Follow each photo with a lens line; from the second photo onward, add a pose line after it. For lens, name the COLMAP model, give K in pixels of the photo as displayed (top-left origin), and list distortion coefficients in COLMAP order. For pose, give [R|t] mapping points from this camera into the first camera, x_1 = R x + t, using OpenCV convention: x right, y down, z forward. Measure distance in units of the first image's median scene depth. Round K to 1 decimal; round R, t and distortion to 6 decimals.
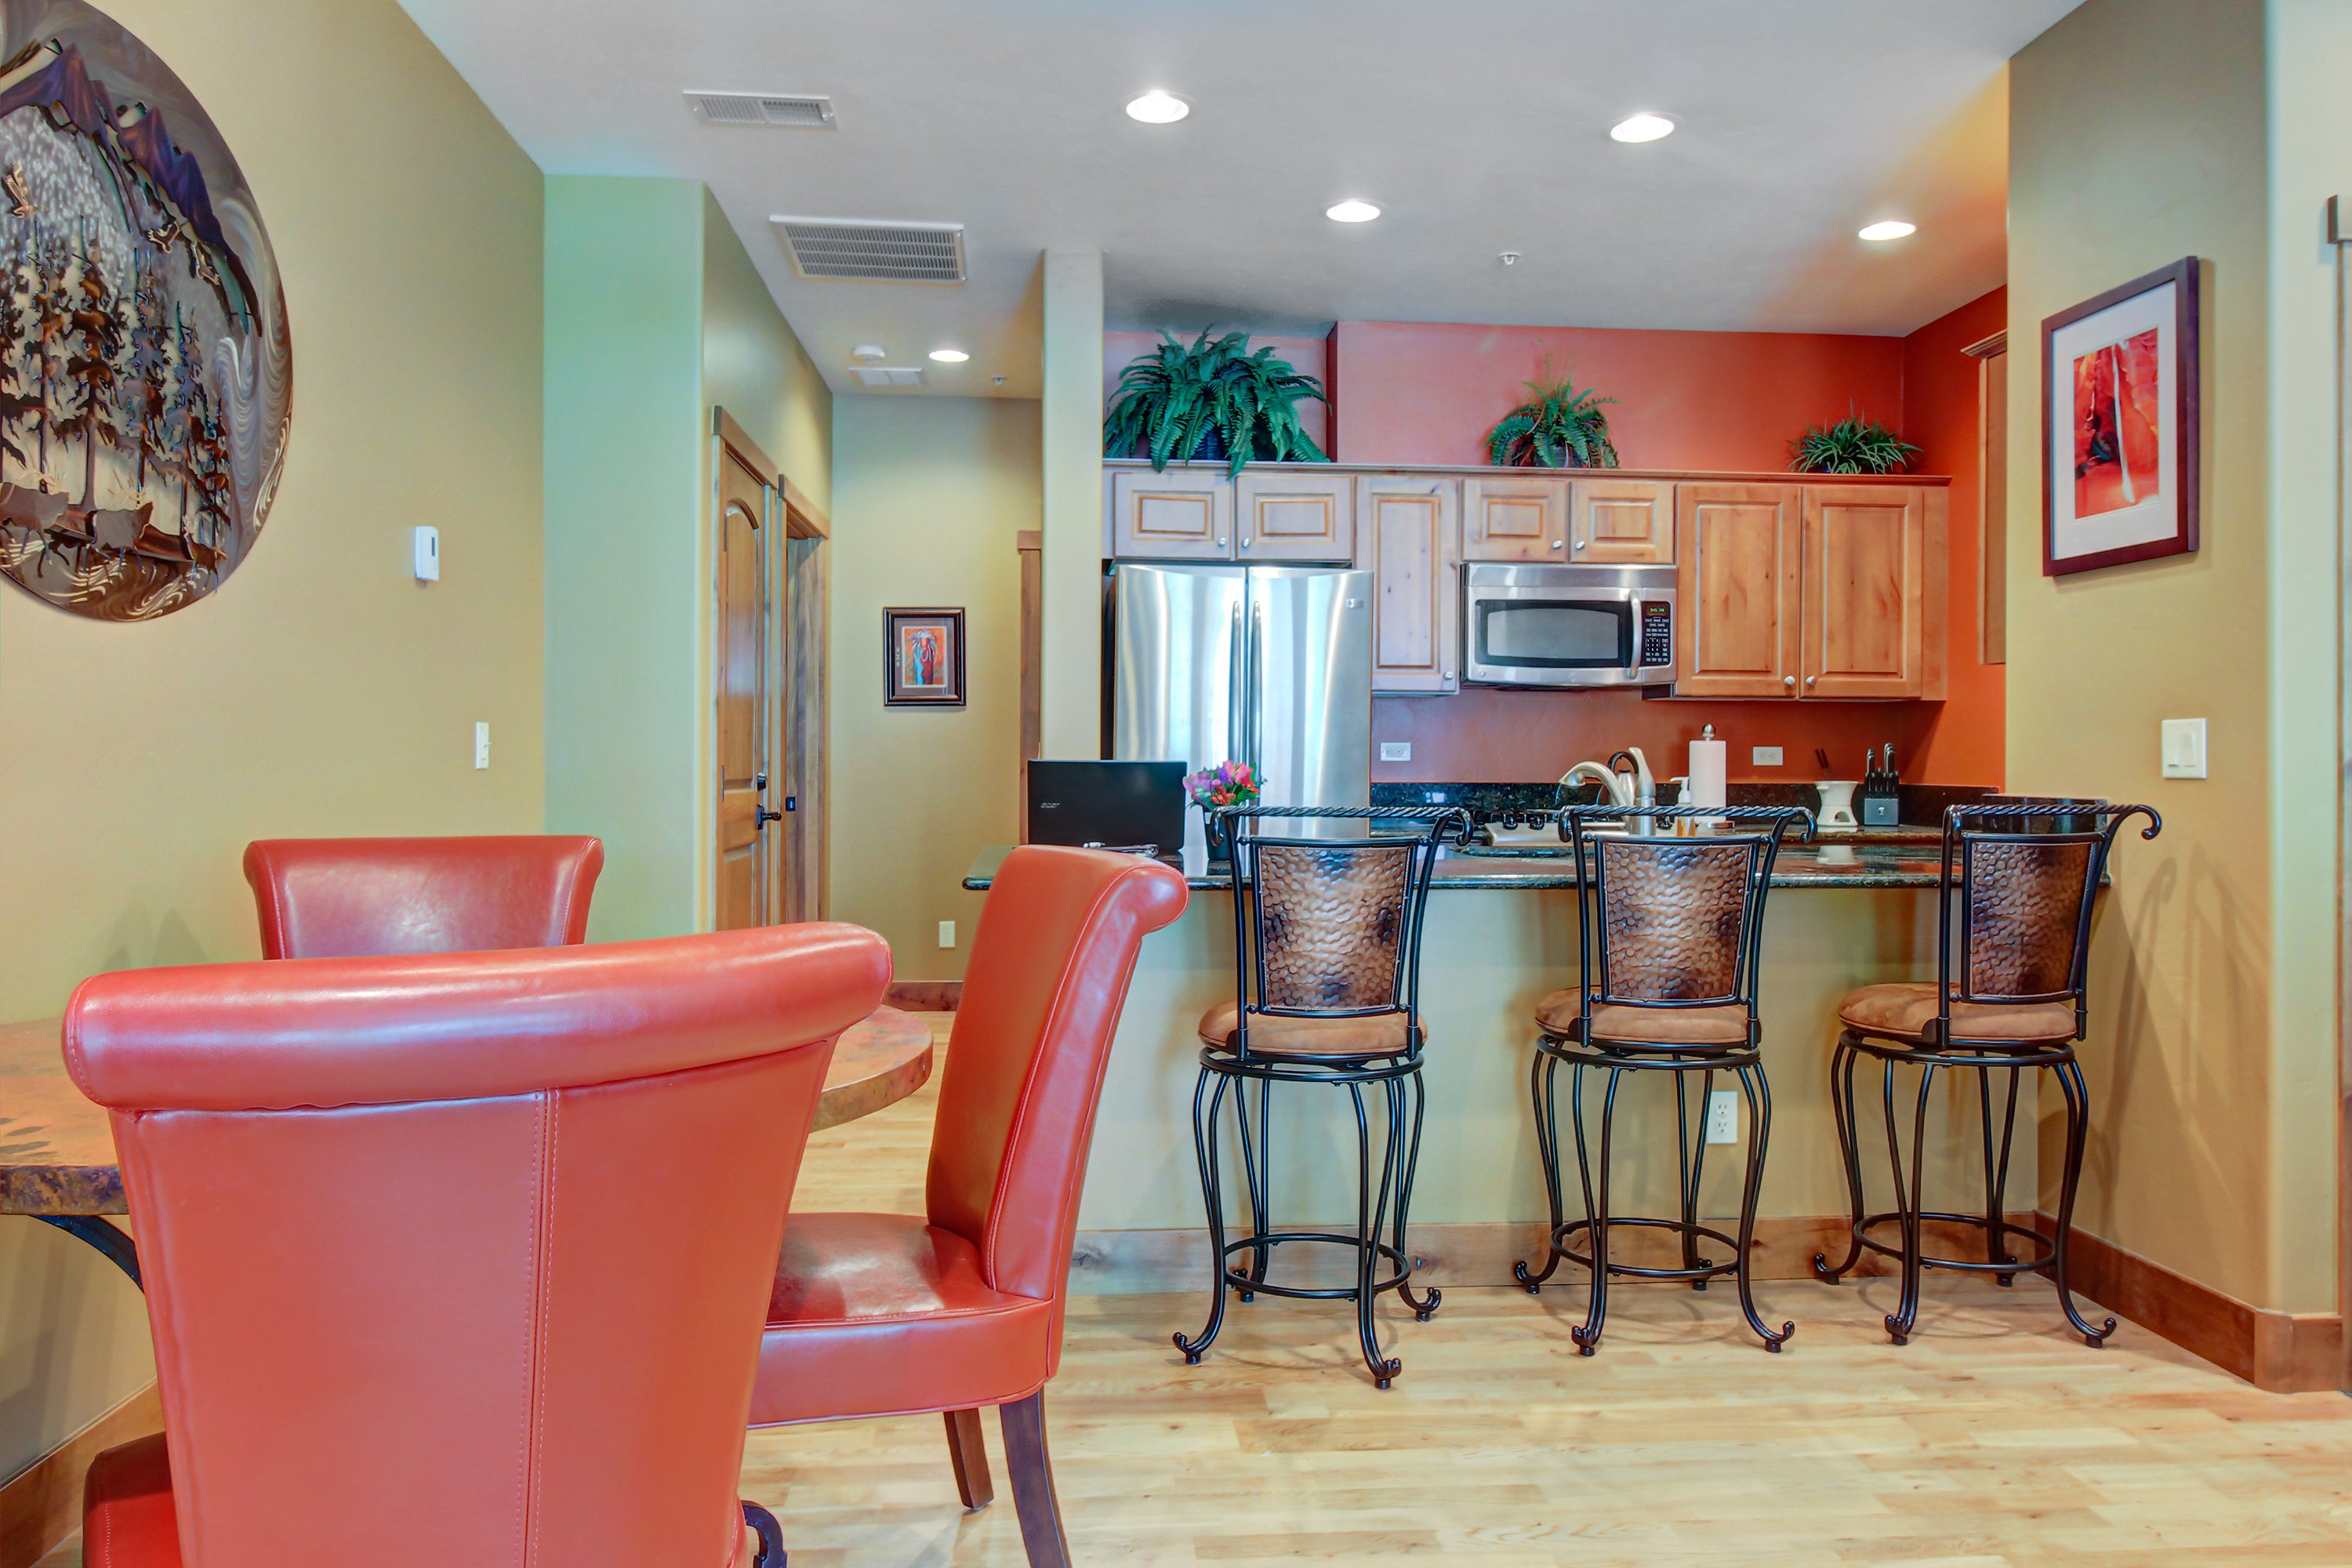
lens RADIAL K [[1585.1, 0, 1183.0], [0, 1585.1, 760.1], [0, 0, 1]] dist [0.002889, 0.001764]
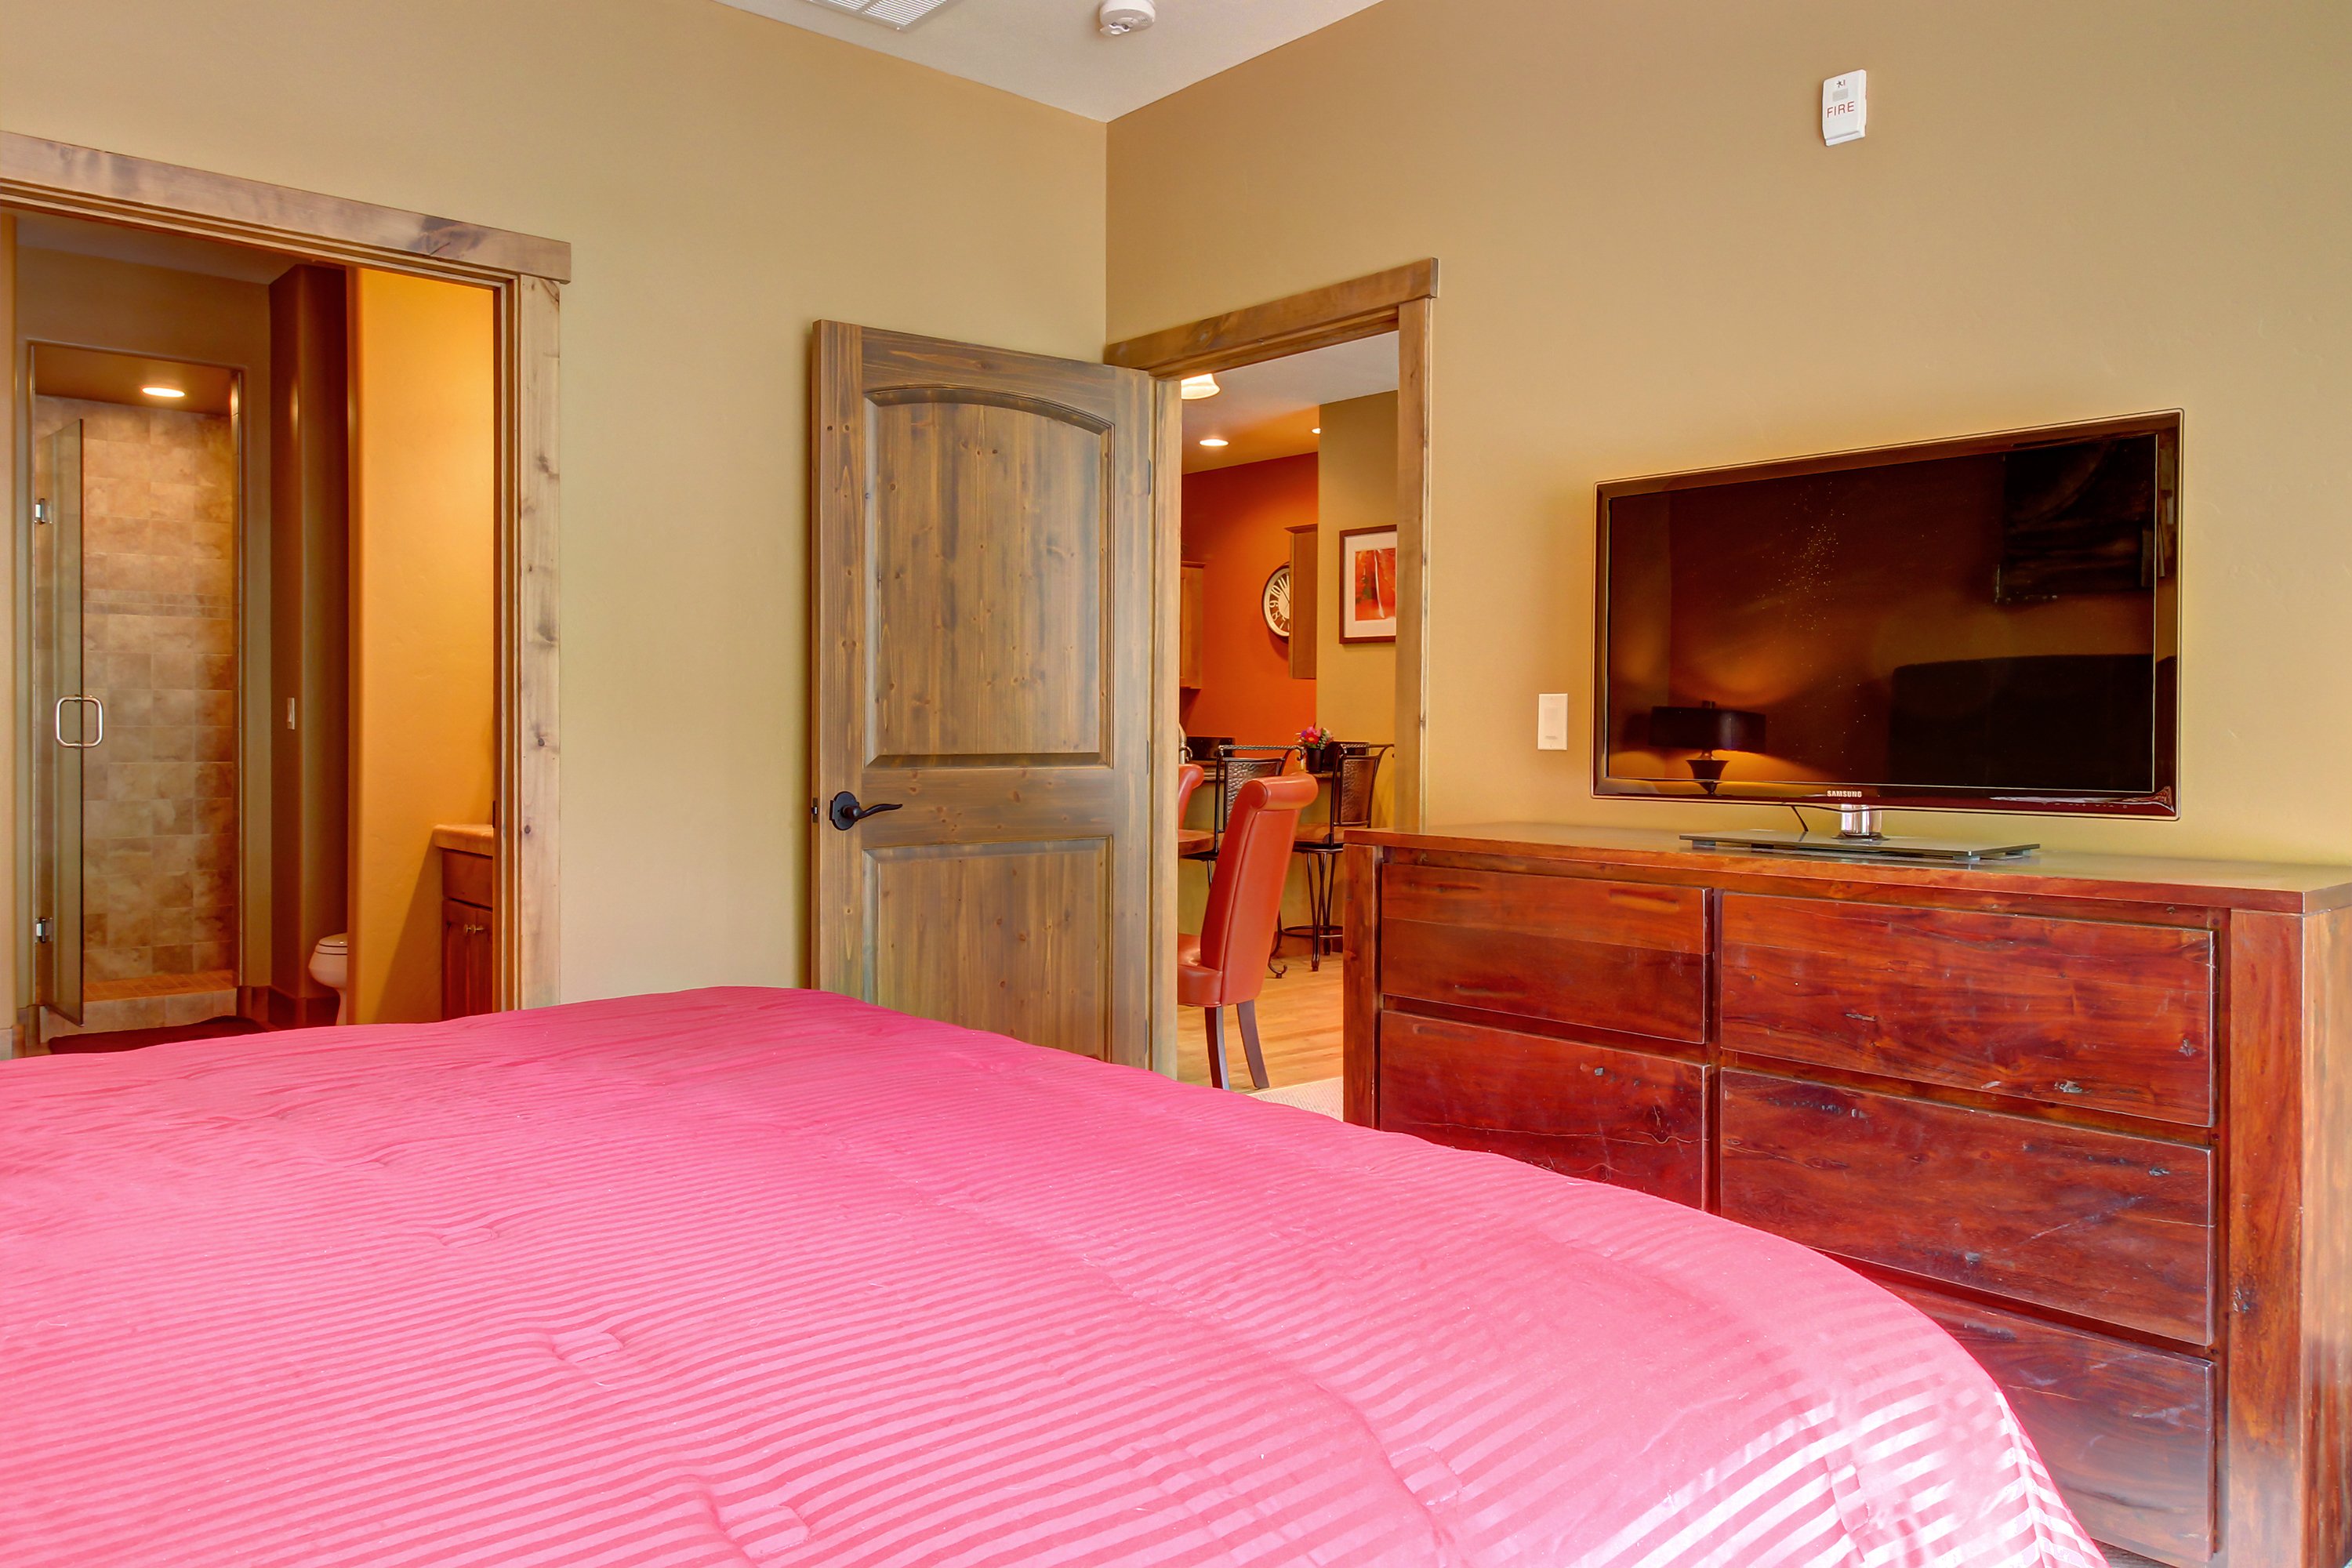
lens RADIAL K [[1665.0, 0, 1181.4], [0, 1665.0, 746.8], [0, 0, 1]] dist [0.000896, 0.004873]
pose [[0.798172, -0.007225, 0.602386, -0.668361], [-0.001776, 0.999896, 0.014346, -0.001627], [-0.602427, -0.012521, 0.798076, -0.475234]]
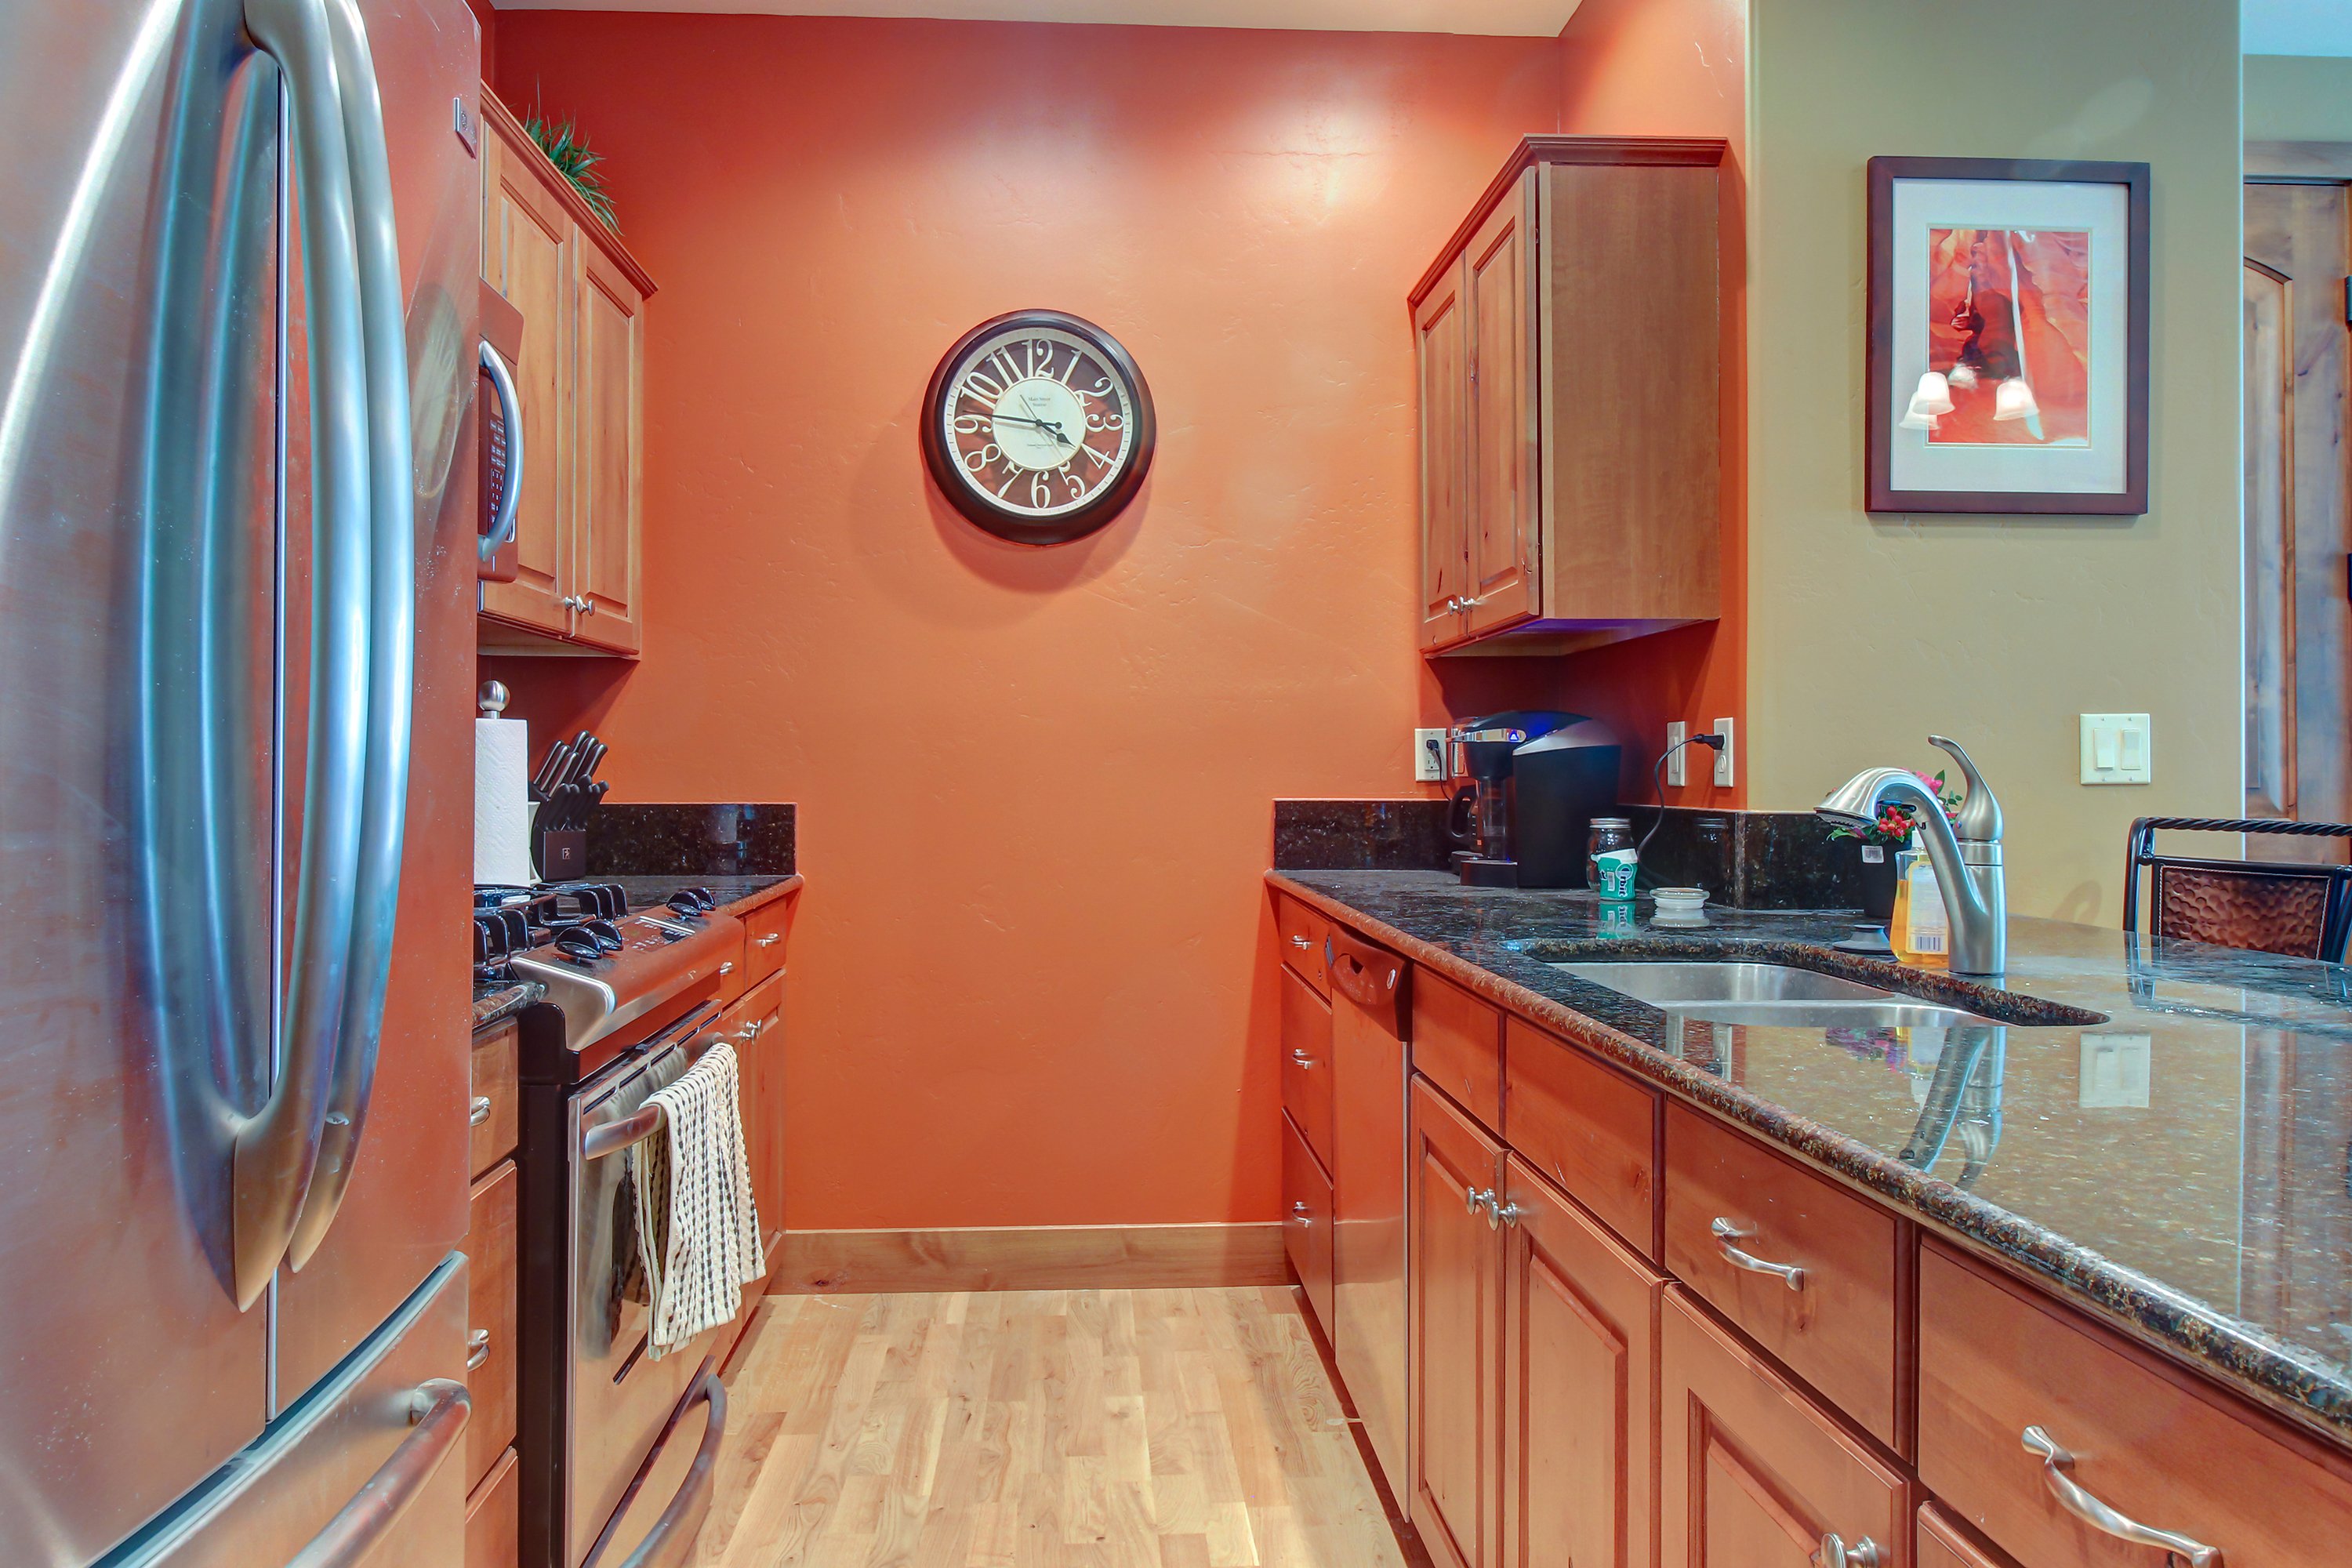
lens RADIAL K [[1634.2, 0, 1188.7], [0, 1634.2, 746.1], [0, 0, 1]] dist [0.014647, -0.000504]
pose [[0.015574, 0.008727, 0.999841, -0.132846], [-0.000597, 0.999962, -0.008719, -0.000310], [-0.999879, -0.000461, 0.015579, 0.812859]]
